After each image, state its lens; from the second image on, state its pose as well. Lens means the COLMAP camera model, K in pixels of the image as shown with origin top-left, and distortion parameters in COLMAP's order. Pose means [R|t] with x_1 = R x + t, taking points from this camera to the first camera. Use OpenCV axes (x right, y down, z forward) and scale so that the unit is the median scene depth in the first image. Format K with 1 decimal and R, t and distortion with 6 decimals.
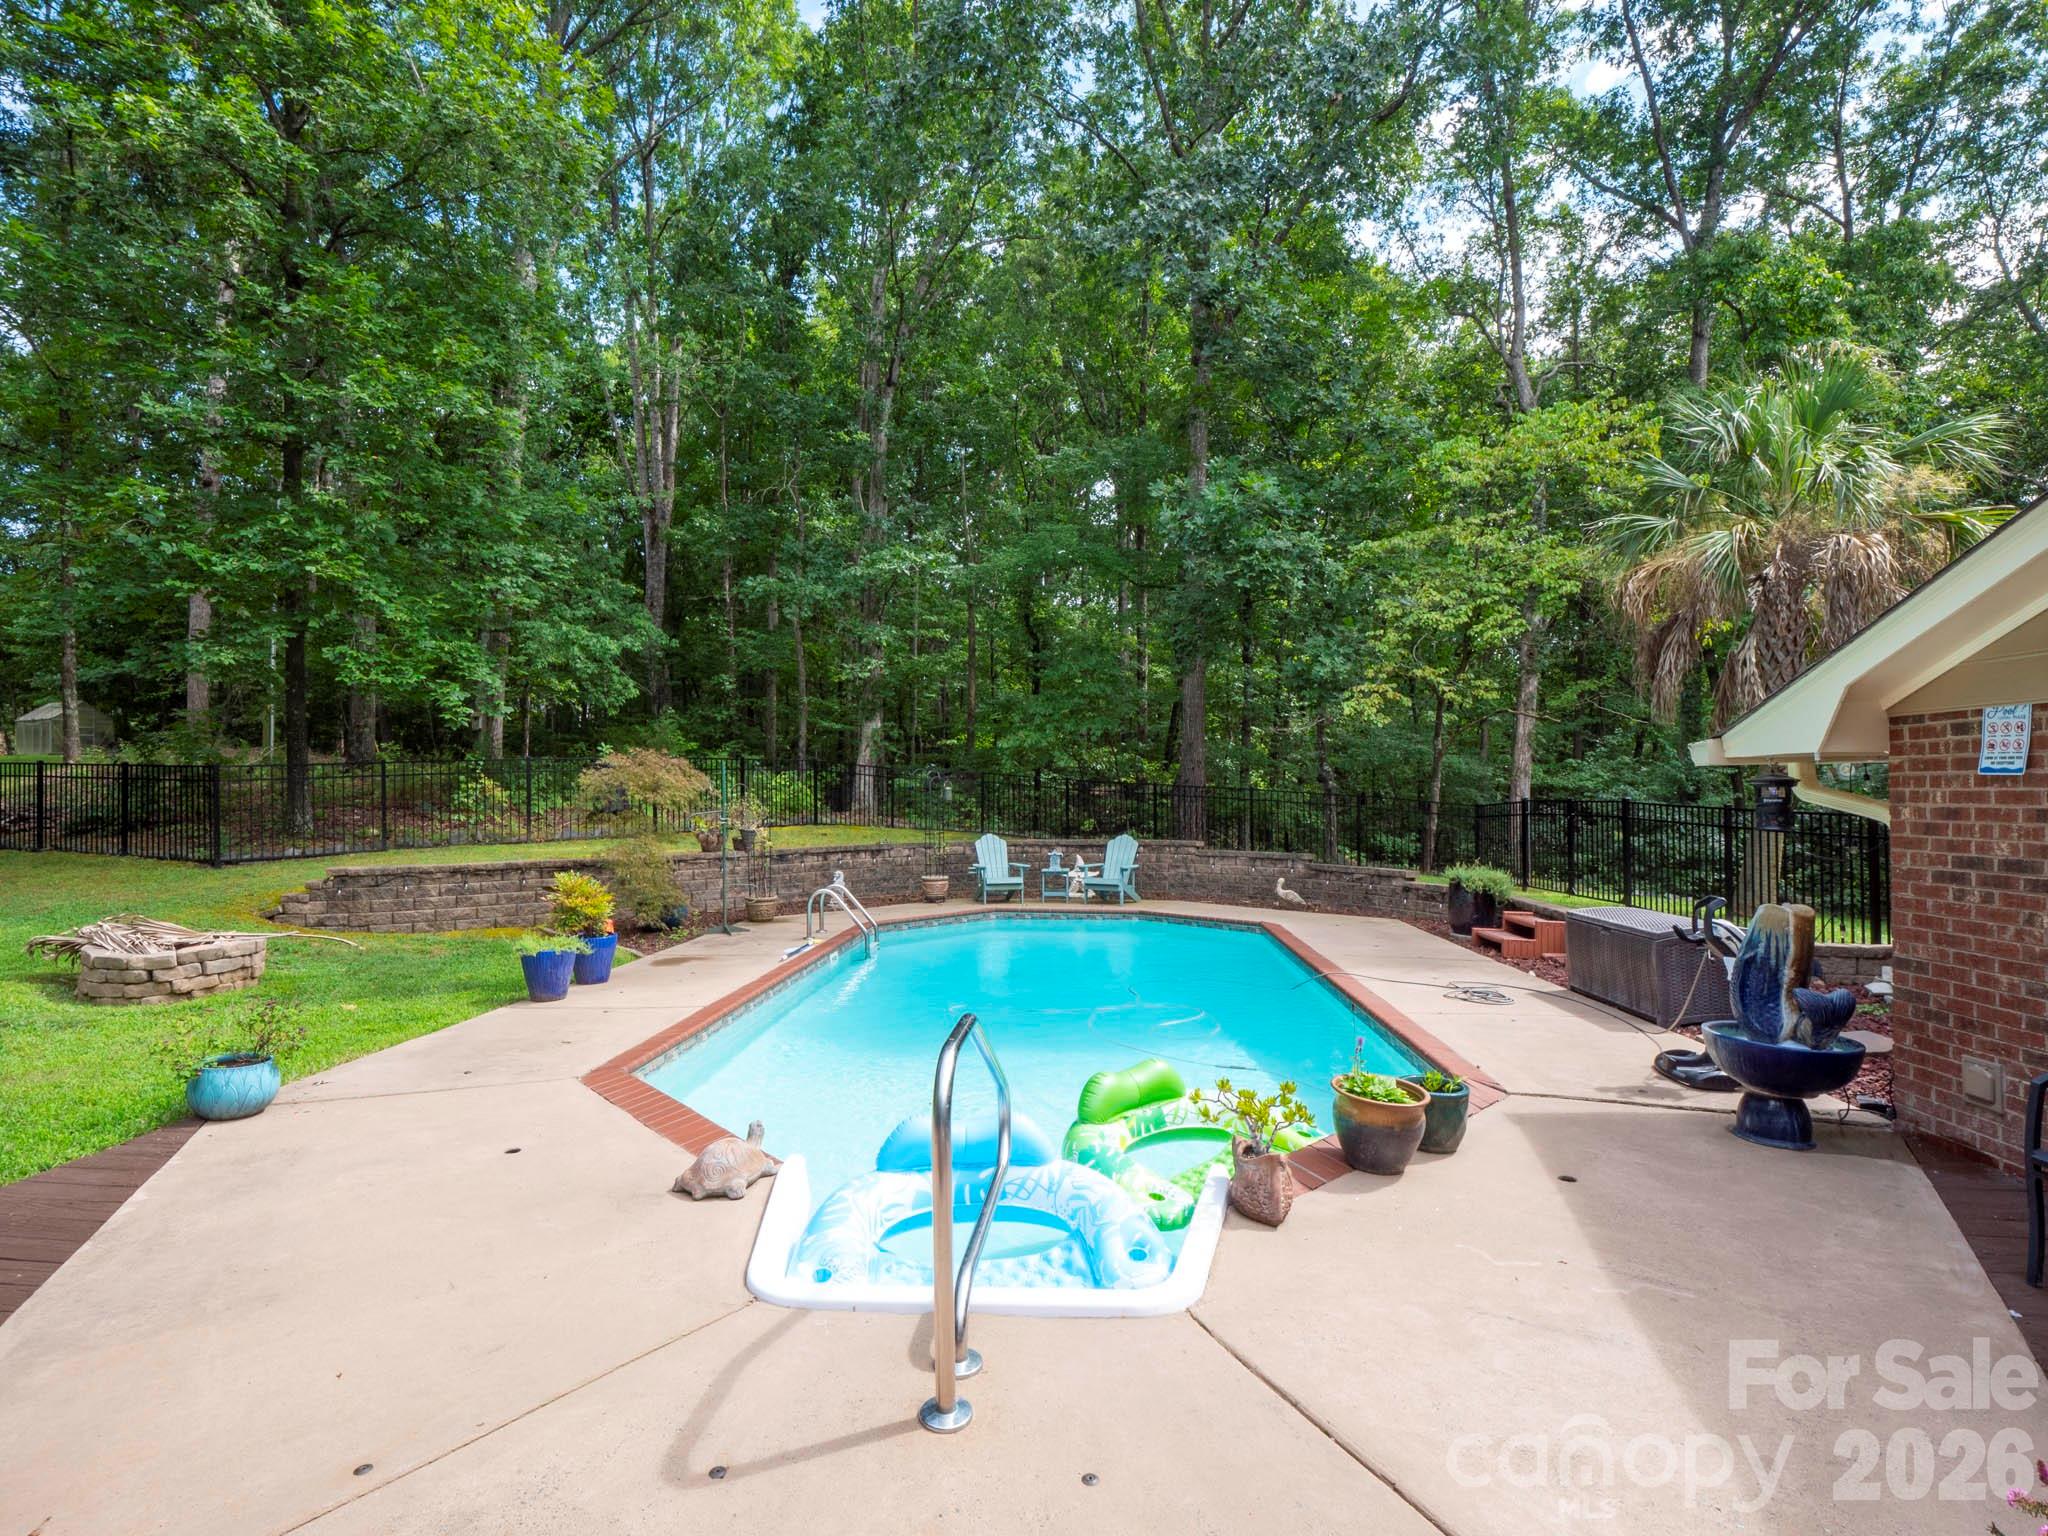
lens RADIAL K [[1011.9, 0, 1016.9], [0, 1011.9, 776.8], [0, 0, 1]] dist [-0.012743, -0.000903]
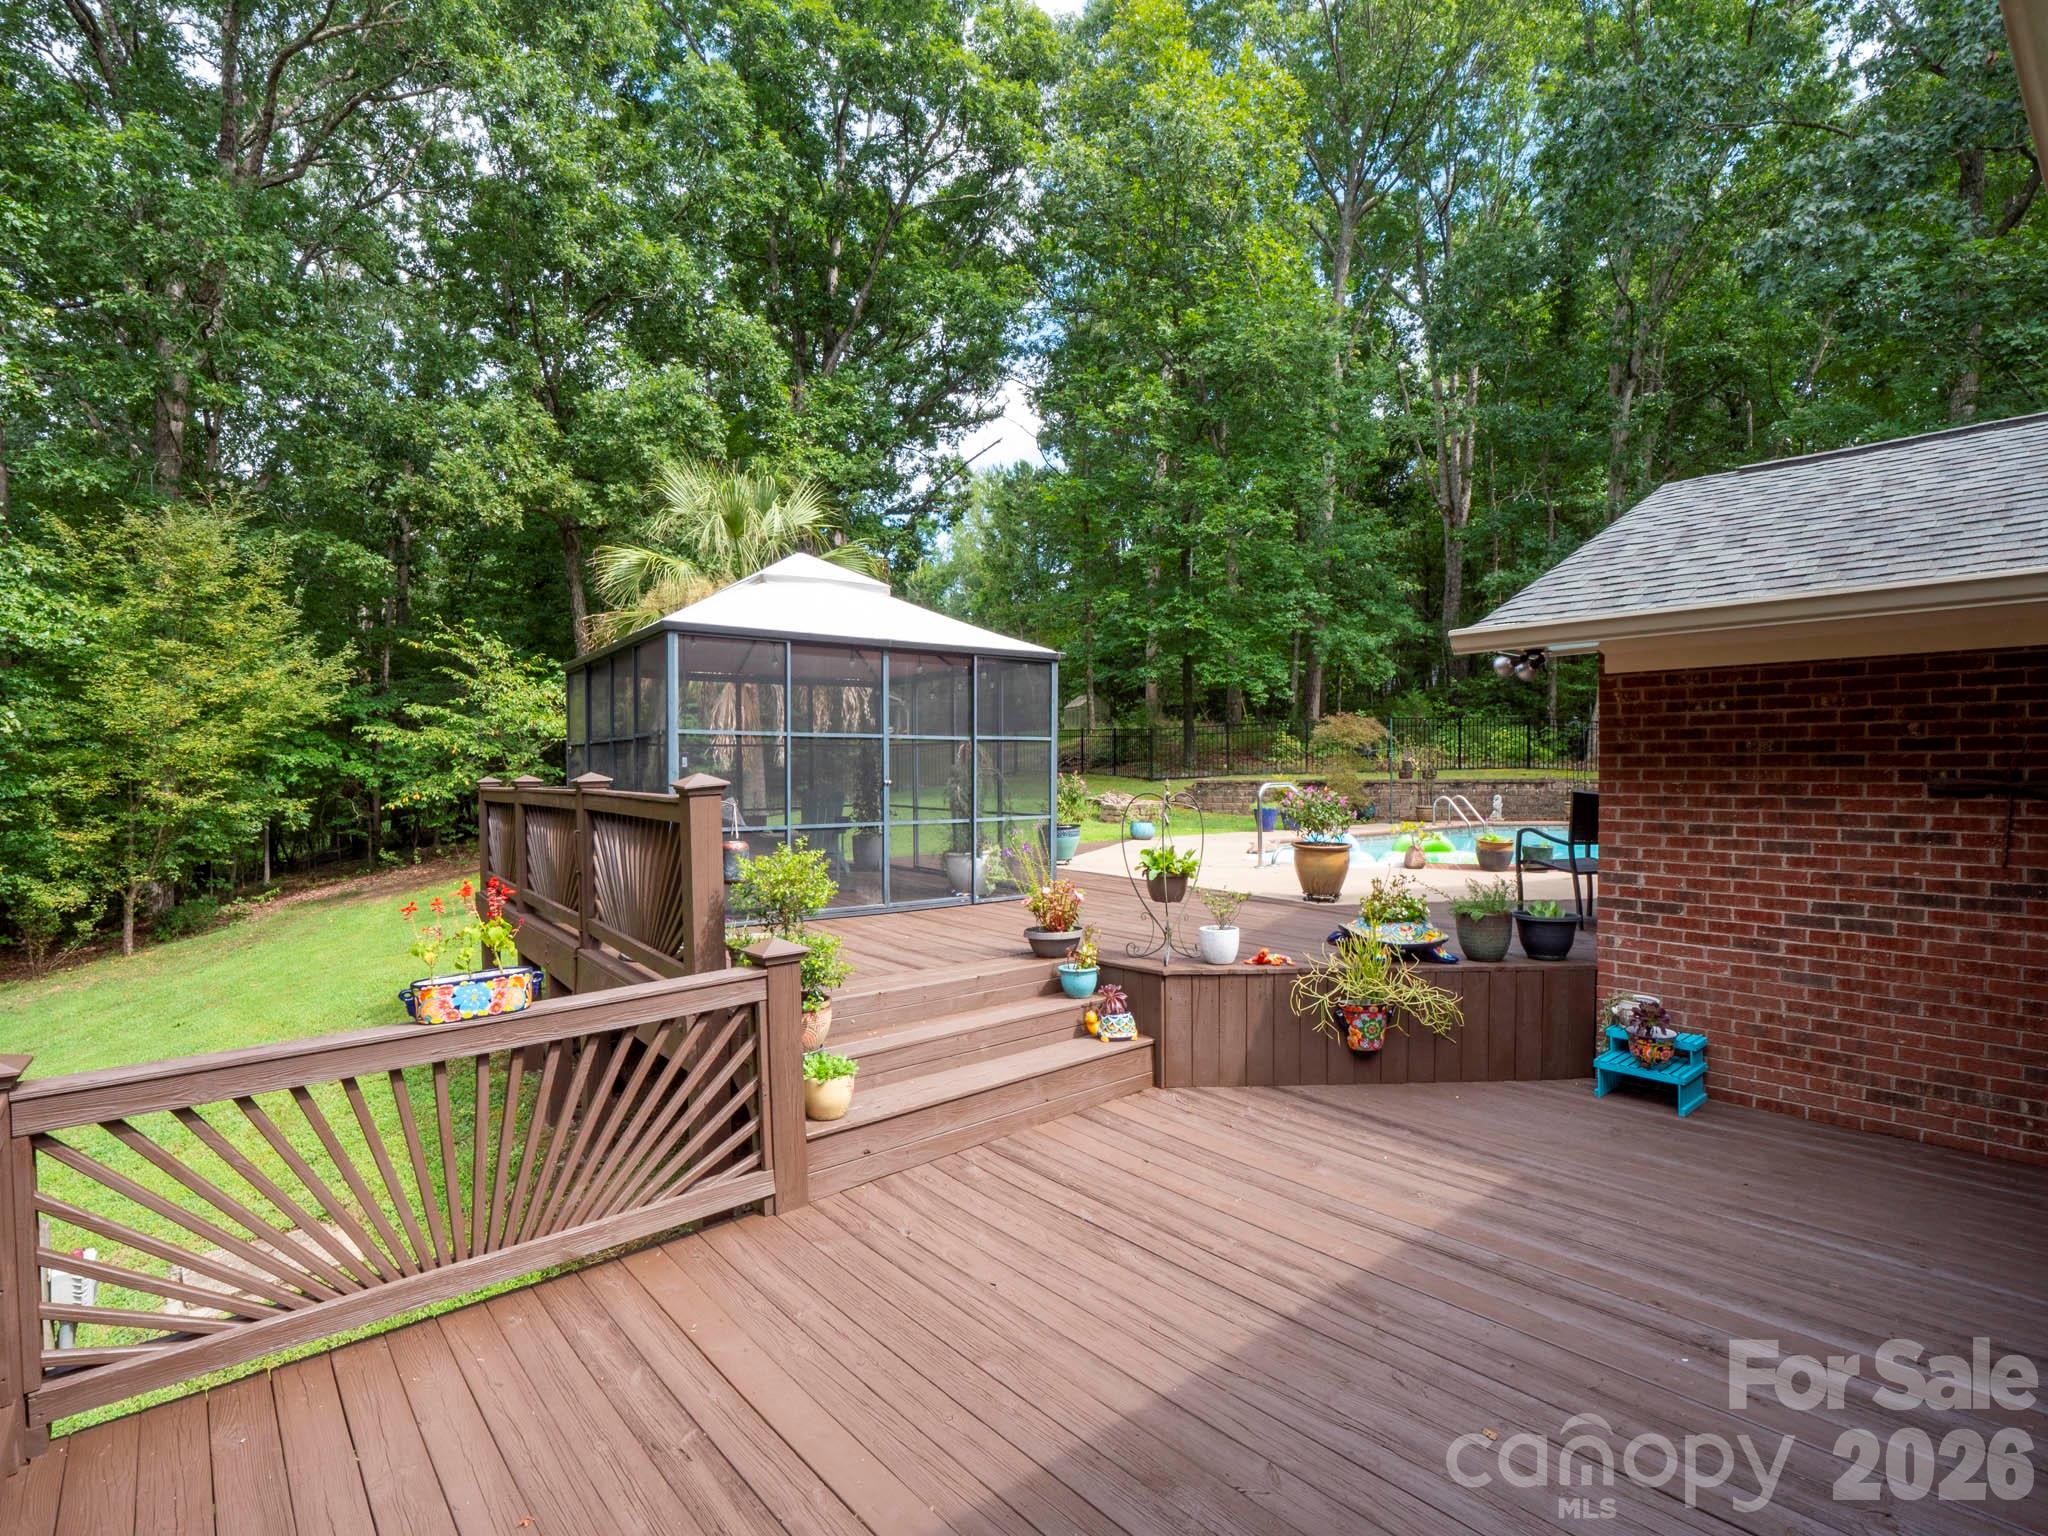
lens RADIAL K [[998.2, 0, 1015.8], [0, 998.2, 773.4], [0, 0, 1]] dist [-0.003246, -0.001808]
pose [[0.679494, 0.010913, -0.733600, 0.378729], [0.011124, 0.999621, 0.025174, 0.019844], [0.733597, -0.025267, 0.679115, -0.431850]]
